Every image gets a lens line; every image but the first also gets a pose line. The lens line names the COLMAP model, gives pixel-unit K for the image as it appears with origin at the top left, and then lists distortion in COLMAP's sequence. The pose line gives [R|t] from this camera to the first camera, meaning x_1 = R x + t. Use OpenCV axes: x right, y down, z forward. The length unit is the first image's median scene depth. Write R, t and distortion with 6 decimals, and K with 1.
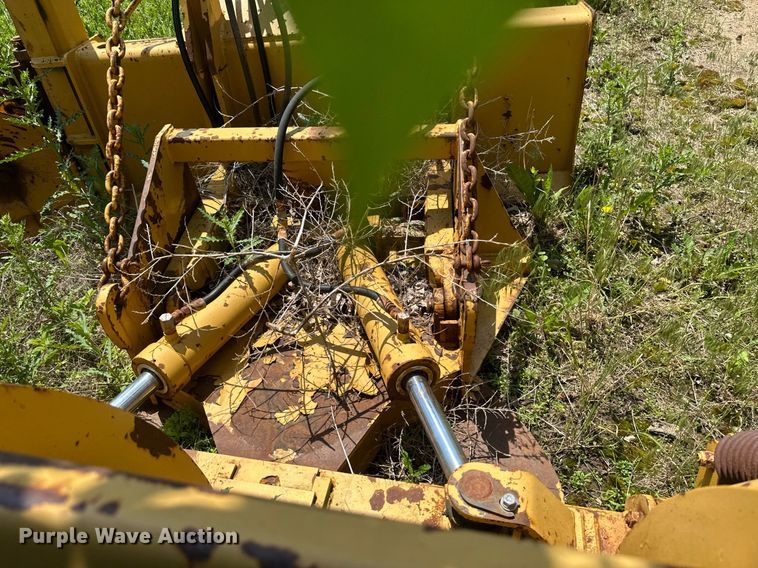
lens RADIAL K [[542.7, 0, 371.9], [0, 542.7, 282.2], [0, 0, 1]] dist [0.052786, -0.072487]
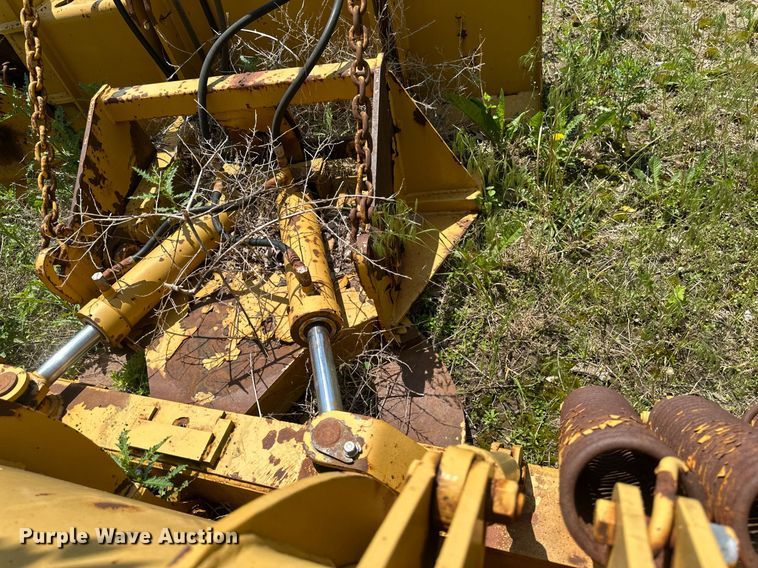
lens RADIAL K [[542.7, 0, 379.4], [0, 542.7, 287.7], [0, 0, 1]] dist [0.052786, -0.072487]
pose [[0.987015, -0.026838, -0.158373, 0.314784], [0.052970, 0.985175, 0.163171, -0.055780], [0.151646, -0.169442, 0.973803, 0.007845]]
